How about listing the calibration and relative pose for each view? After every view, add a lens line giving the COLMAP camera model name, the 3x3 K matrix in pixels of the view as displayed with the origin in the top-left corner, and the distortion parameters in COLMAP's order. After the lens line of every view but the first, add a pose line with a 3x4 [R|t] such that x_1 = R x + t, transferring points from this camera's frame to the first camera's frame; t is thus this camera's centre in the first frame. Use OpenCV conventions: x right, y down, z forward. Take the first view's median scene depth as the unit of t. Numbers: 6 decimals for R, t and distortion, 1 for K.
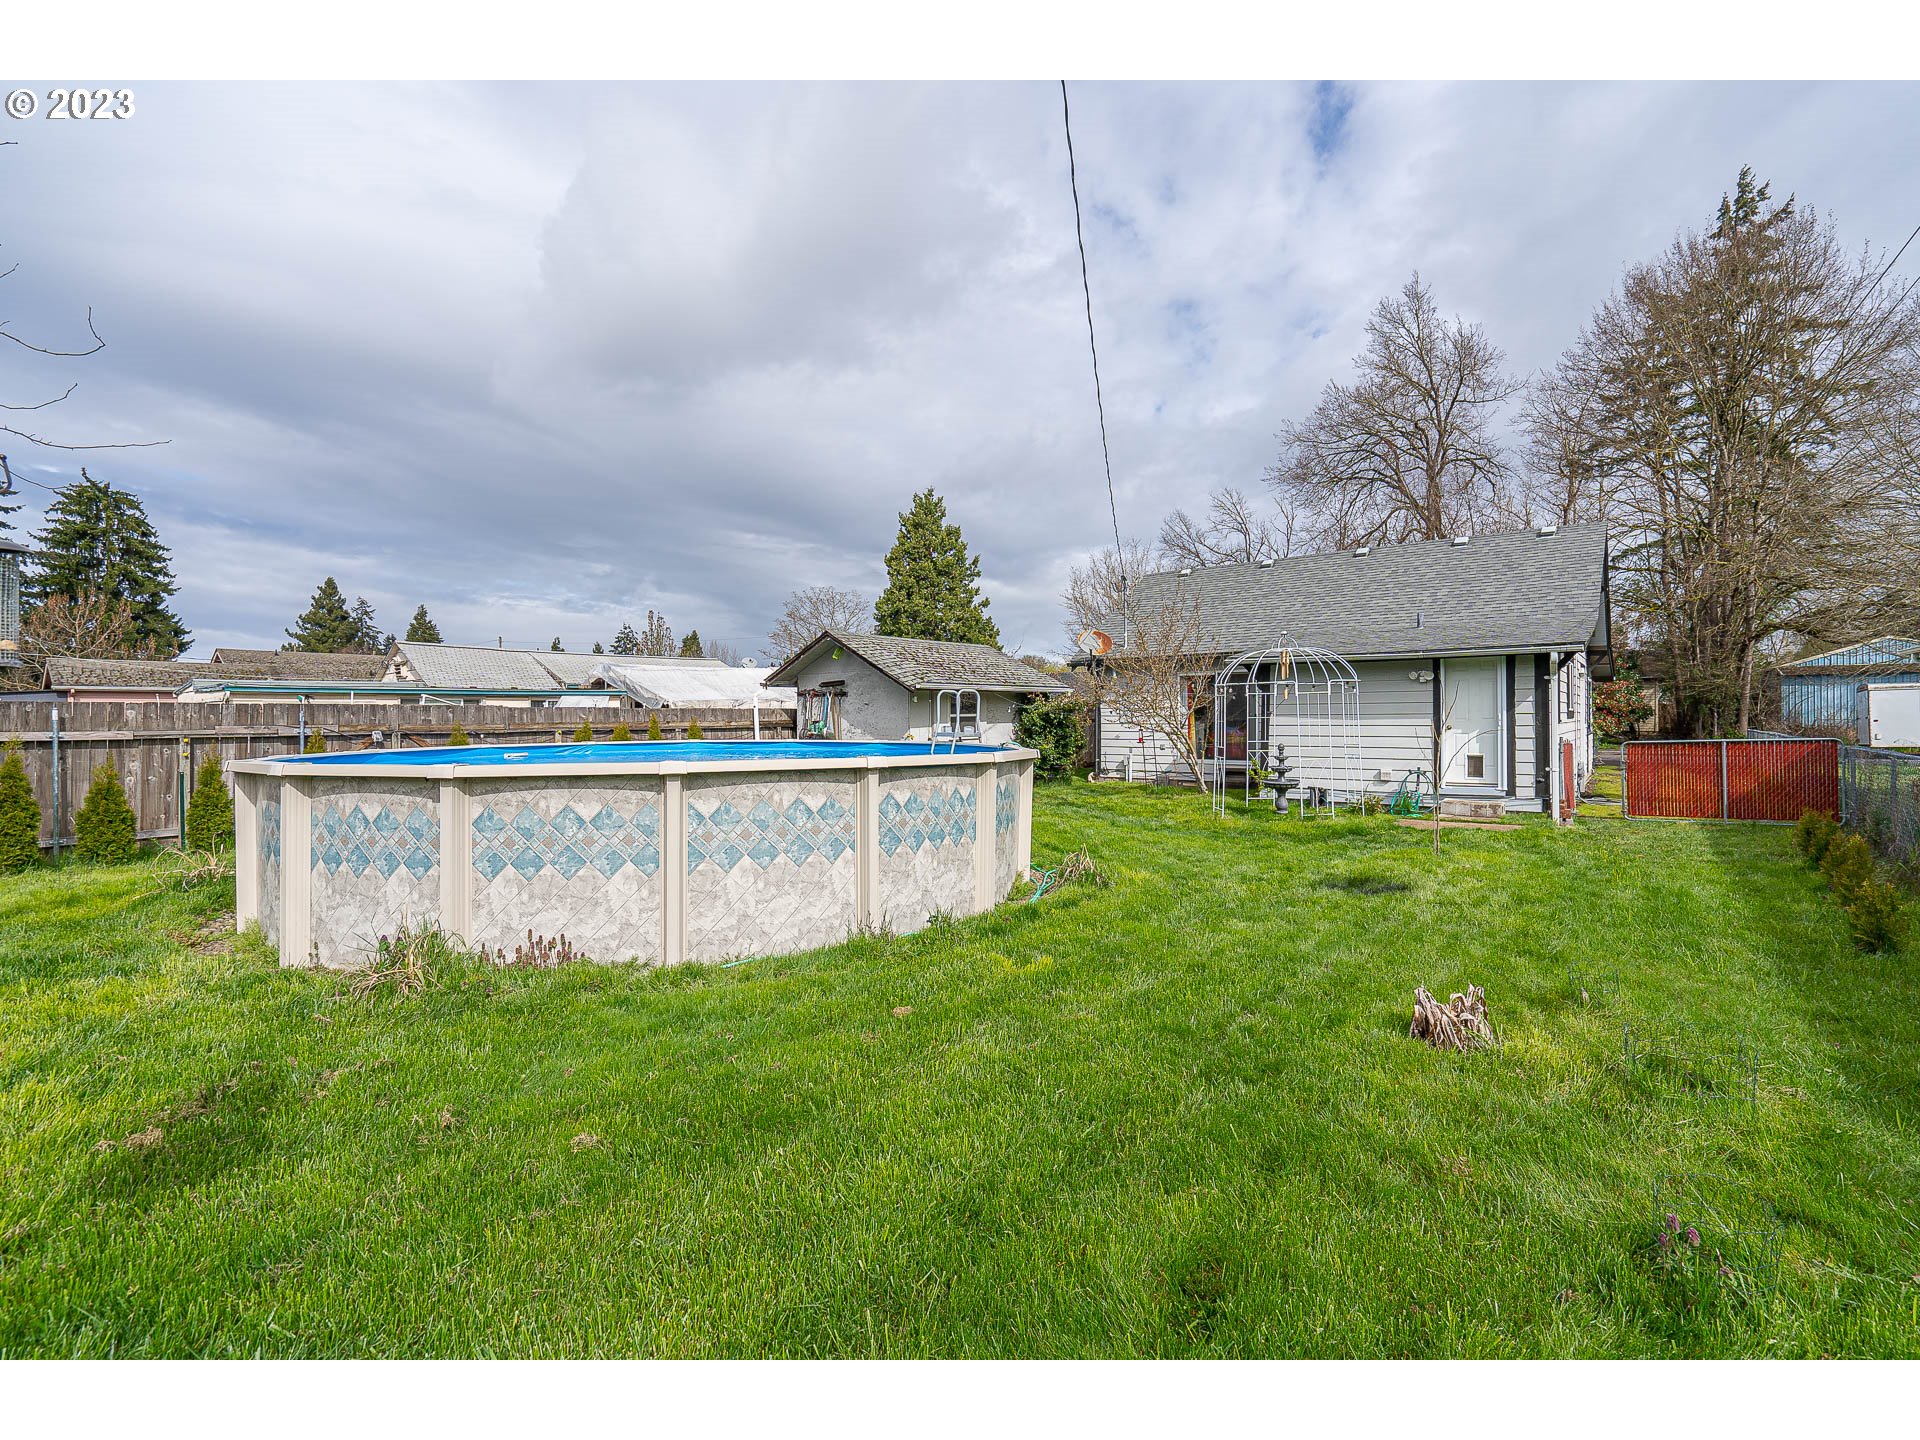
lens RADIAL K [[879.6, 0, 973.7], [0, 879.6, 715.5], [0, 0, 1]] dist [-0.002148, 0.000454]
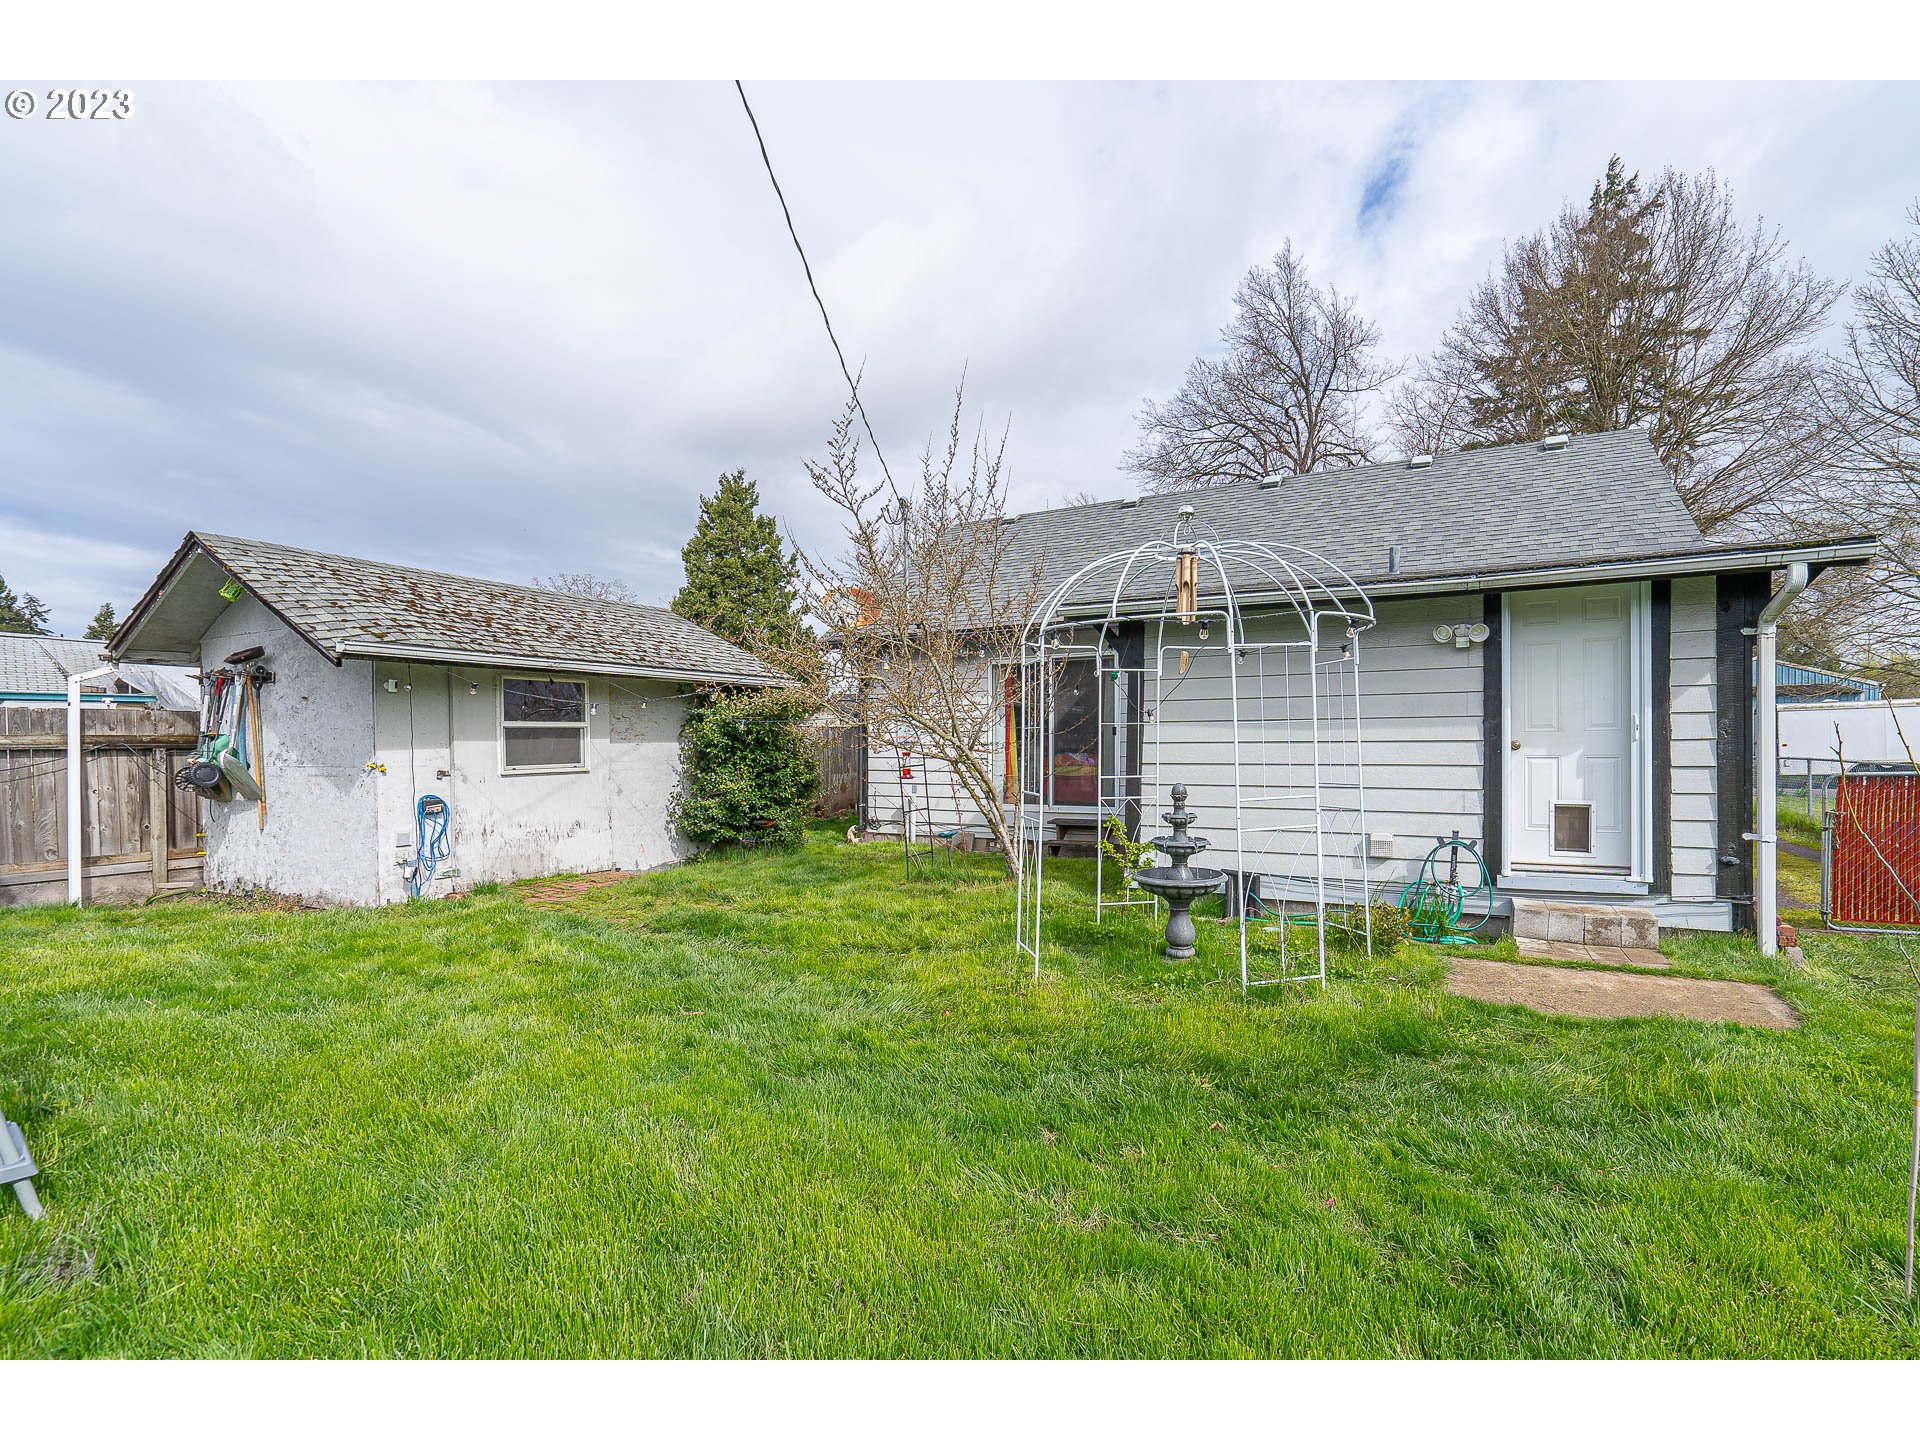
lens RADIAL K [[895.0, 0, 960.0], [0, 895.0, 720.0], [0, 0, 1]] dist [-0.002053, -0.000297]
pose [[0.990132, 0.003652, 0.140088, 0.146992], [0.000123, 0.999637, -0.026930, 0.010620], [-0.140135, 0.026681, 0.989773, 0.462967]]
